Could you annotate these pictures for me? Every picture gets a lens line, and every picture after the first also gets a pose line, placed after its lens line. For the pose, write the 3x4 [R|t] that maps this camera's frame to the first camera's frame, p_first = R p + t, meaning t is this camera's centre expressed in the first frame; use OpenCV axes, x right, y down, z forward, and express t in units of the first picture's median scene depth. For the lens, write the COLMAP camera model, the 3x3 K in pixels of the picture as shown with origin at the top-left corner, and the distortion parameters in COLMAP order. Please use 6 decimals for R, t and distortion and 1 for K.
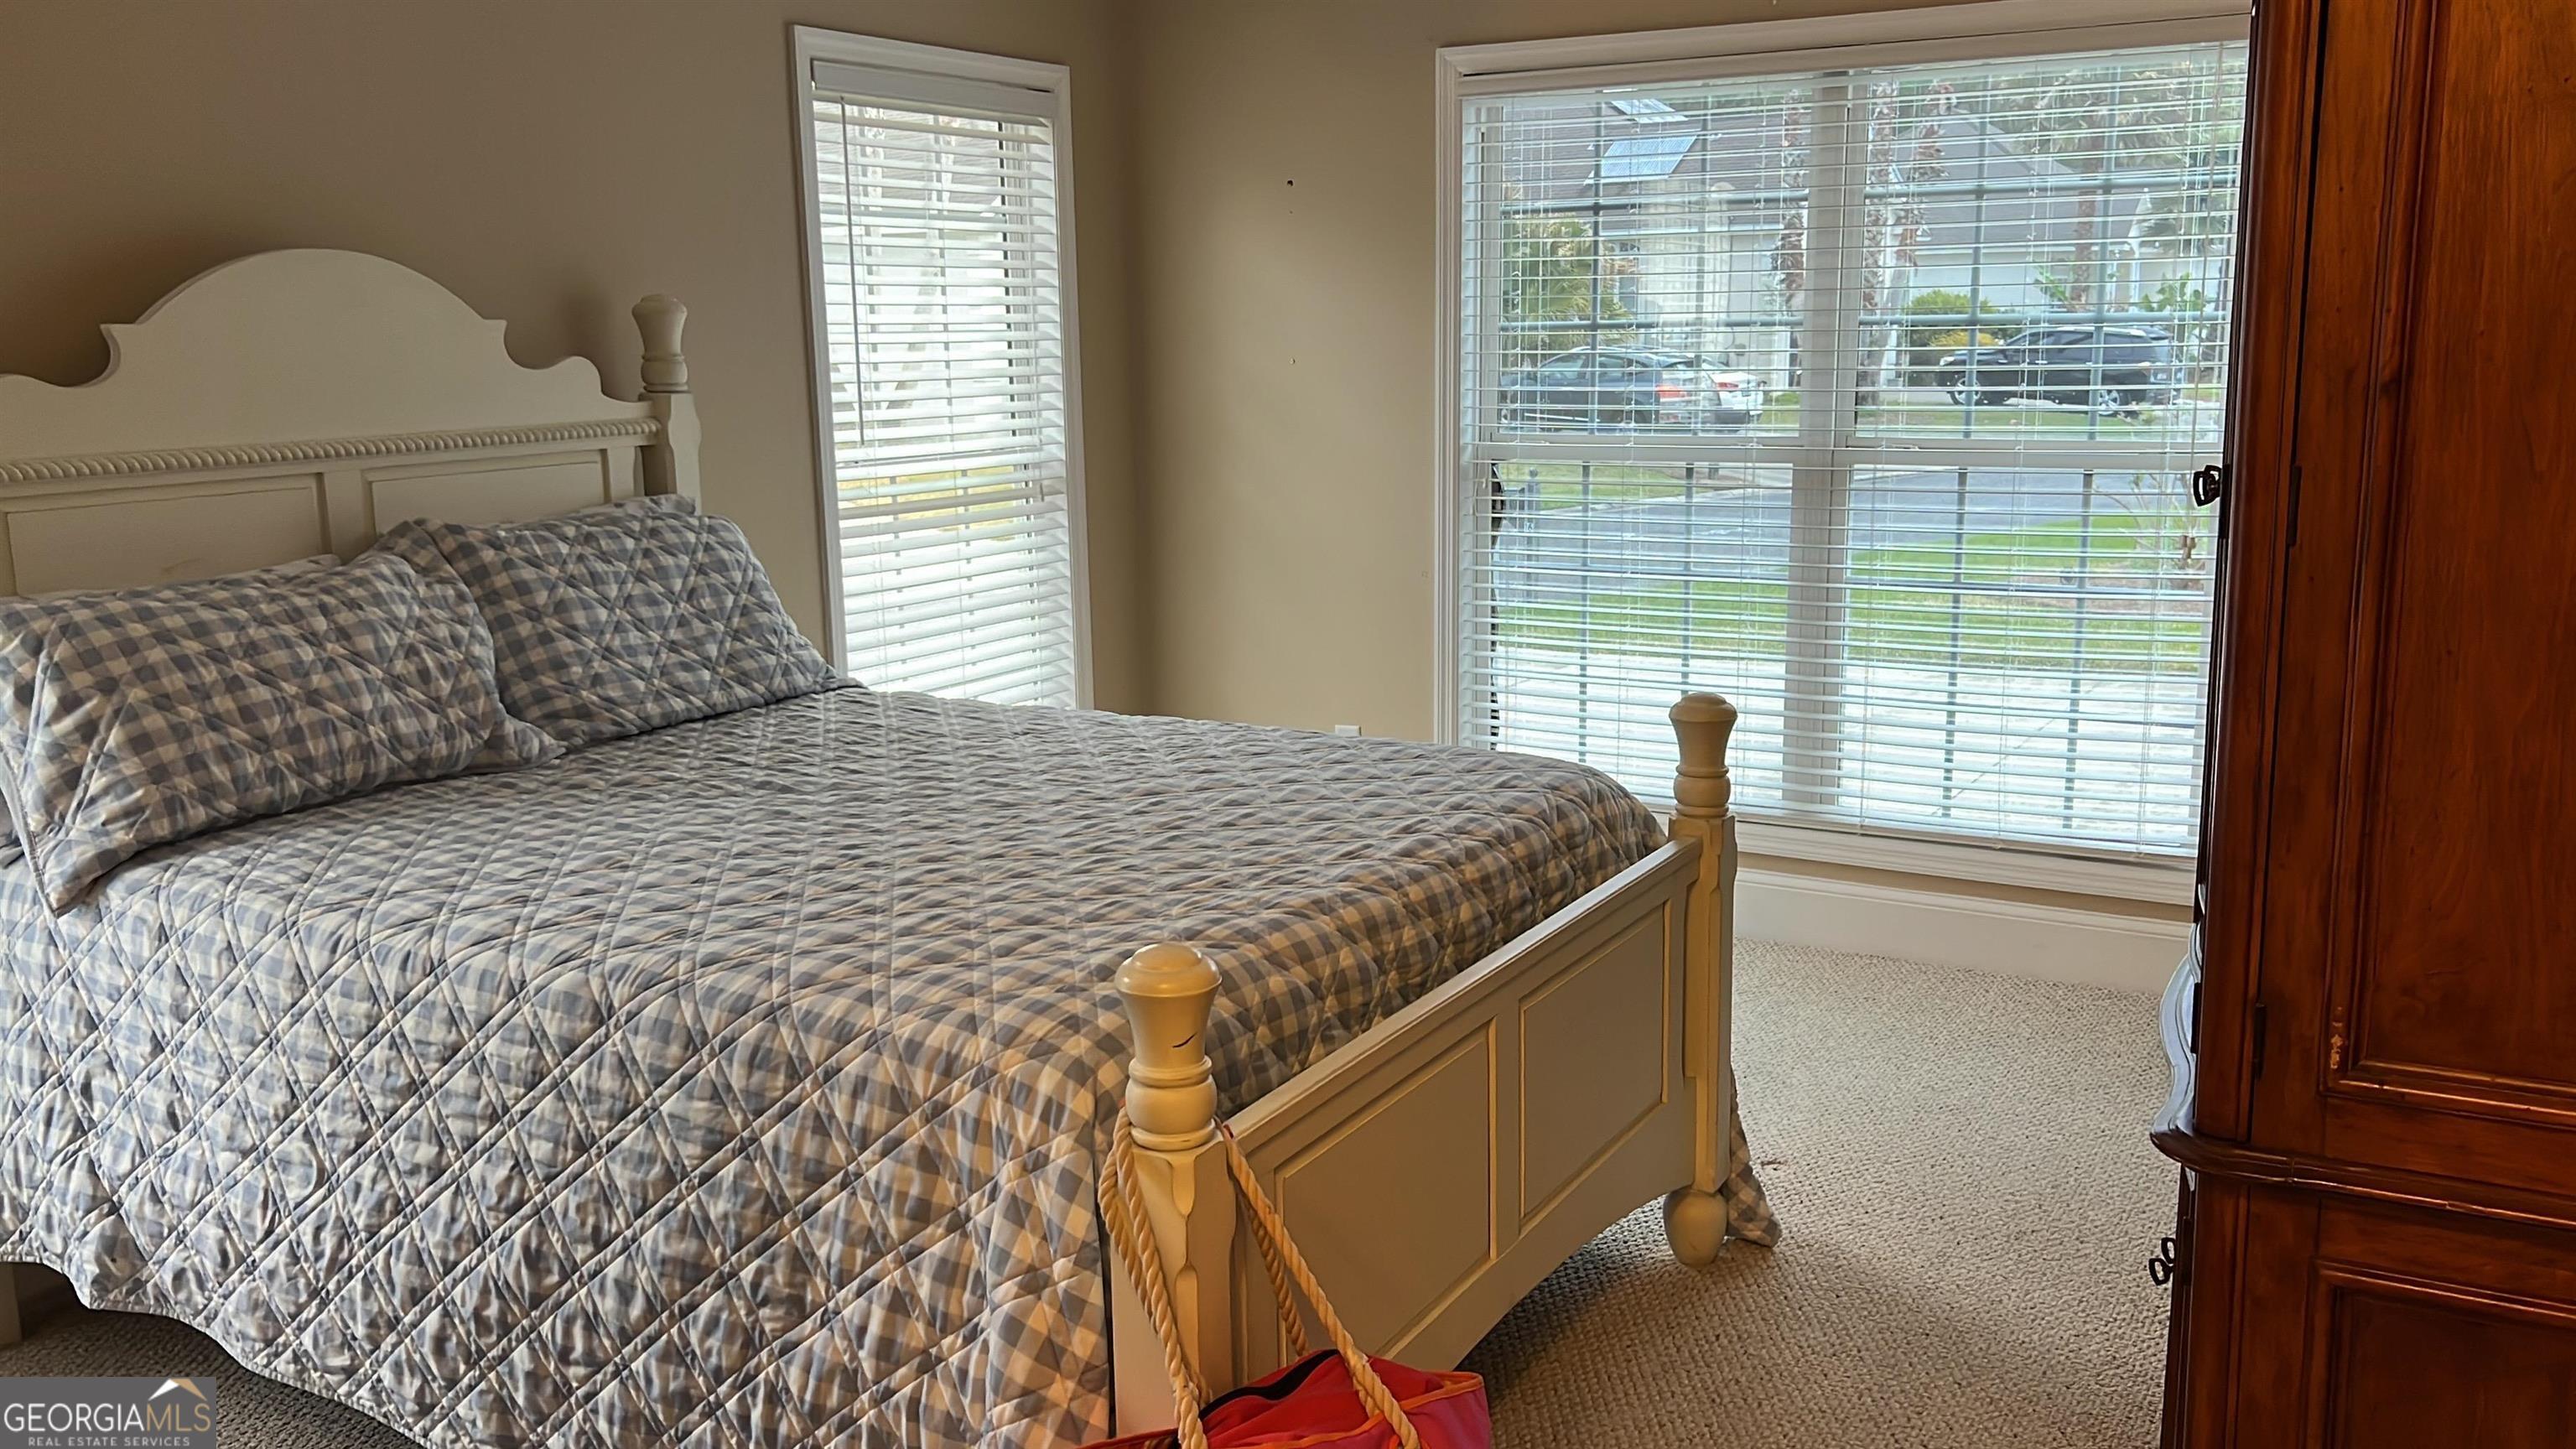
lens RADIAL K [[2140.3, 0, 1286.5], [0, 2140.3, 728.5], [0, 0, 1]] dist [0.070958, -0.079827]
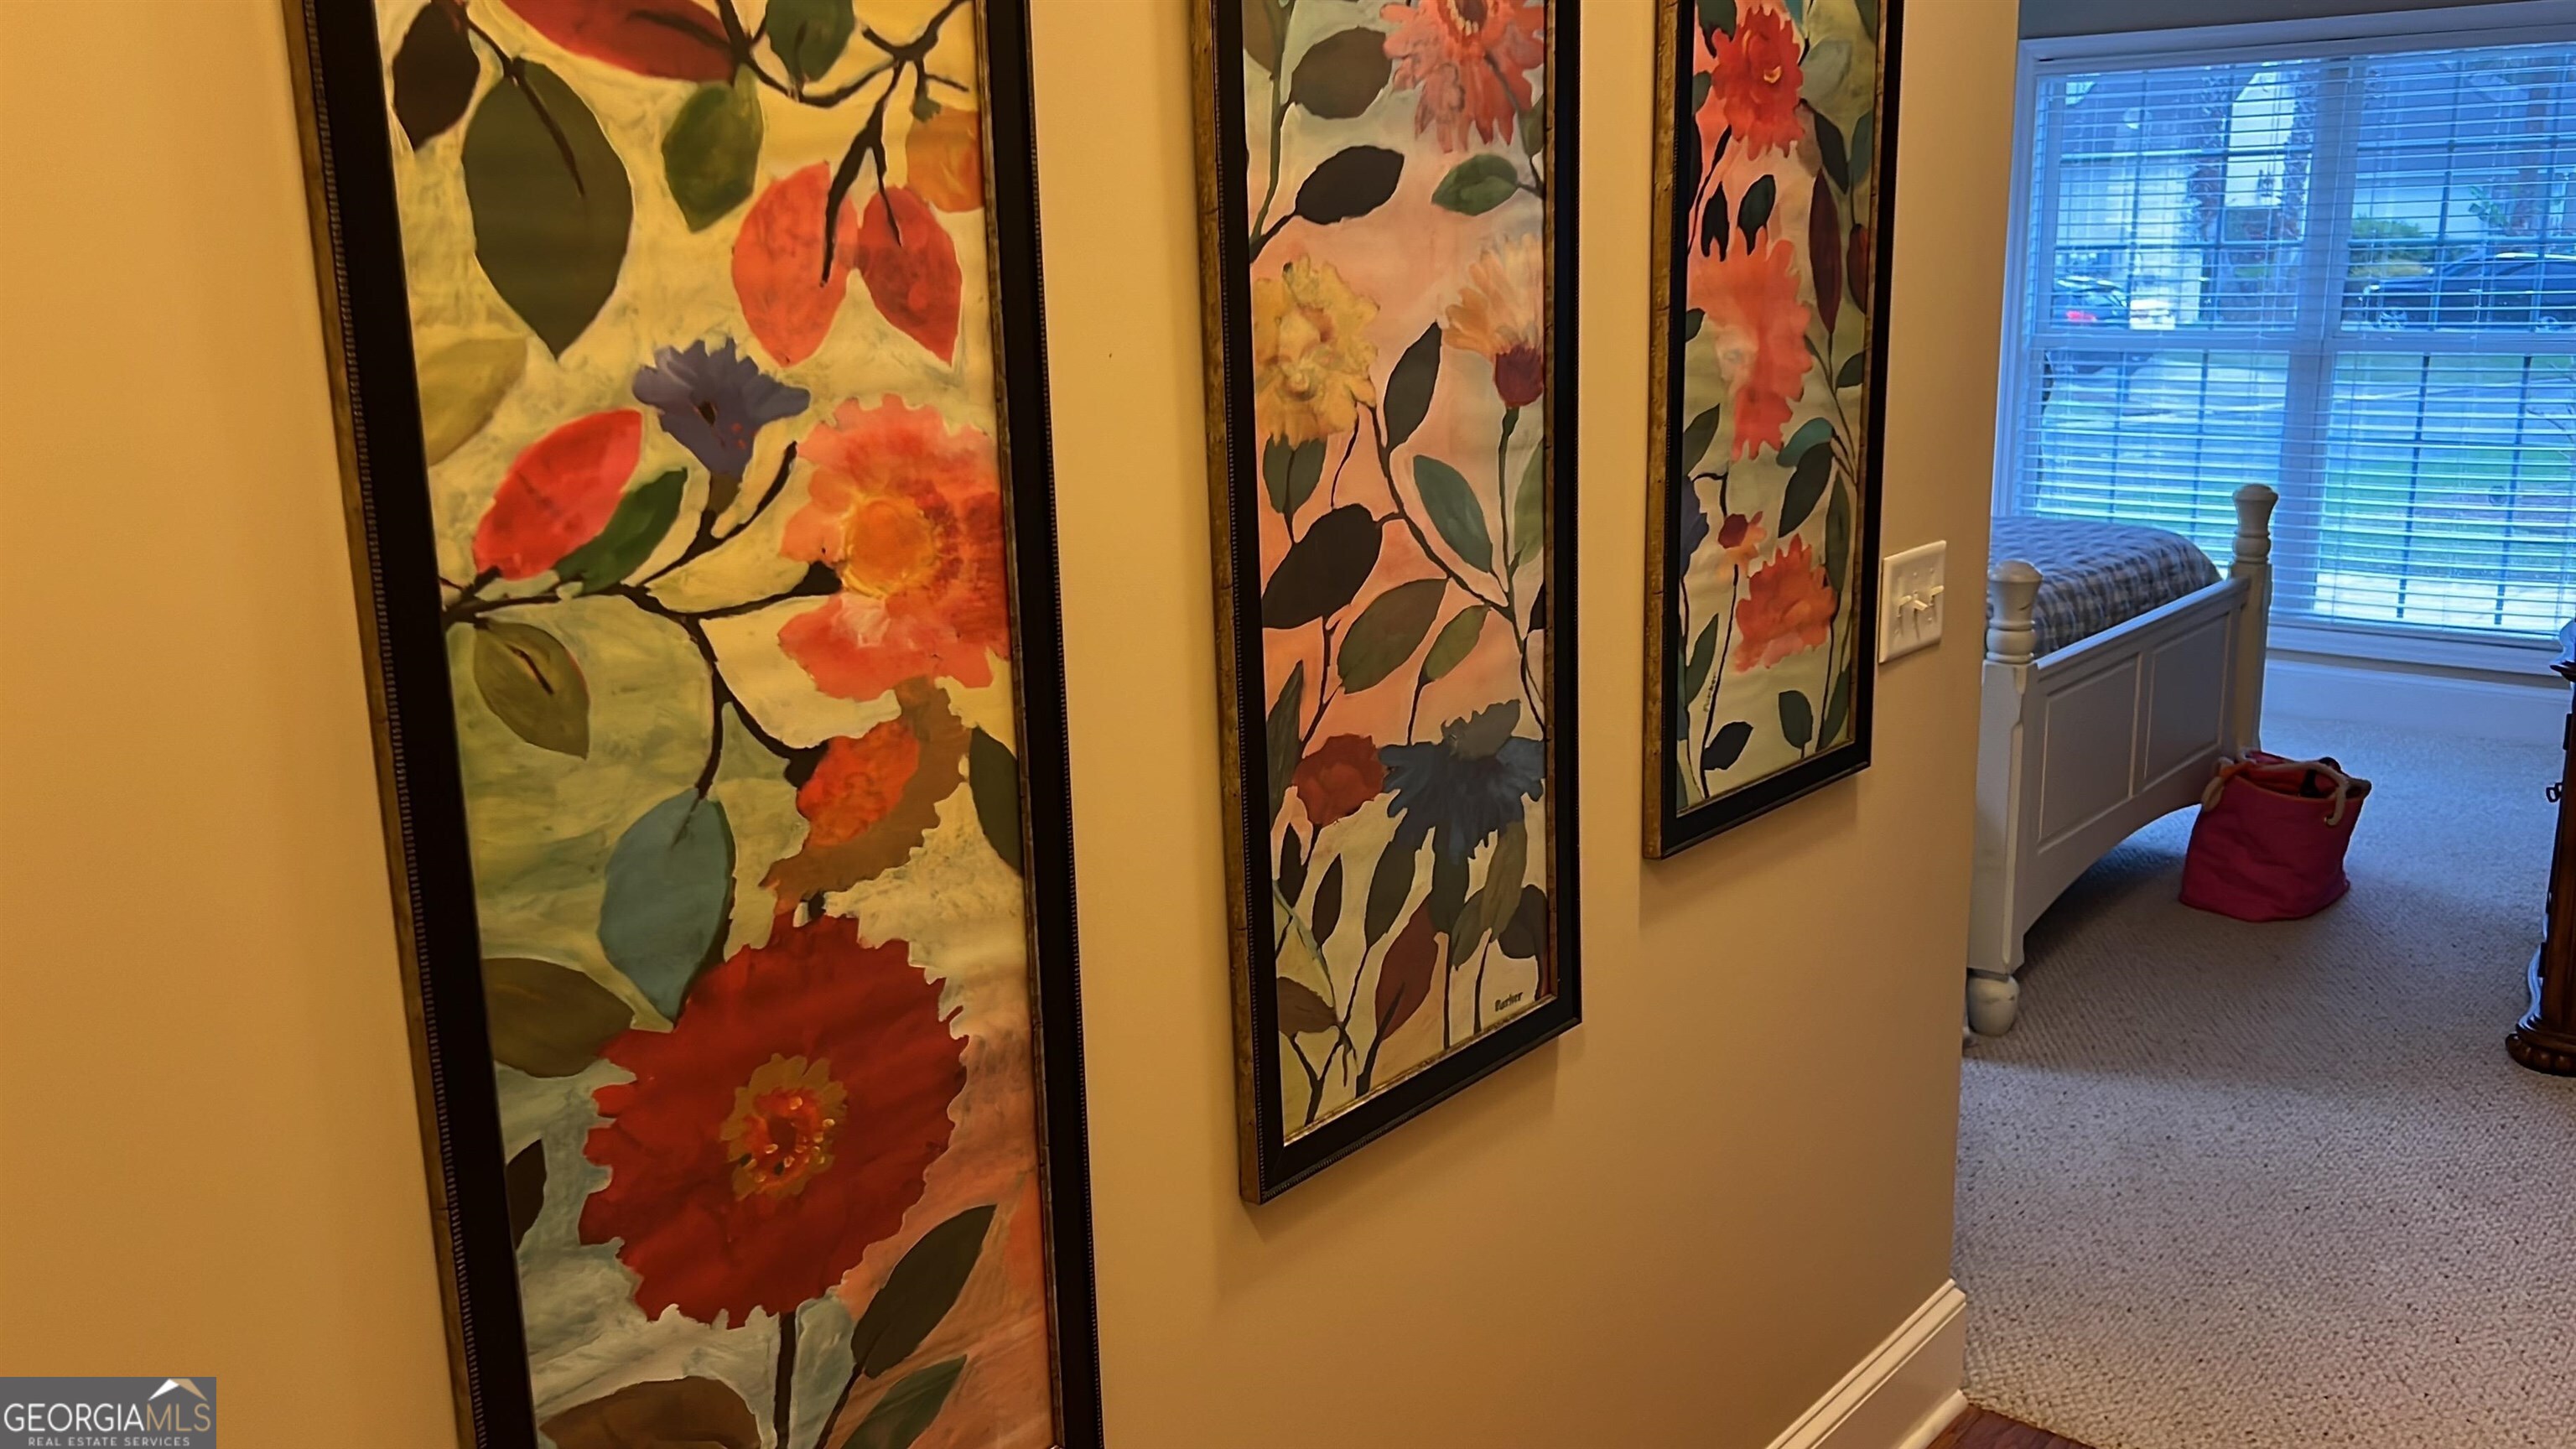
lens RADIAL K [[2140.3, 0, 1289.7], [0, 2140.3, 718.2], [0, 0, 1]] dist [0.070958, -0.079827]
pose [[0.988014, 0.033888, -0.150601, -0.177152], [-0.029989, 0.999156, 0.028081, 0.090833], [0.151426, -0.023228, 0.988196, -0.452585]]
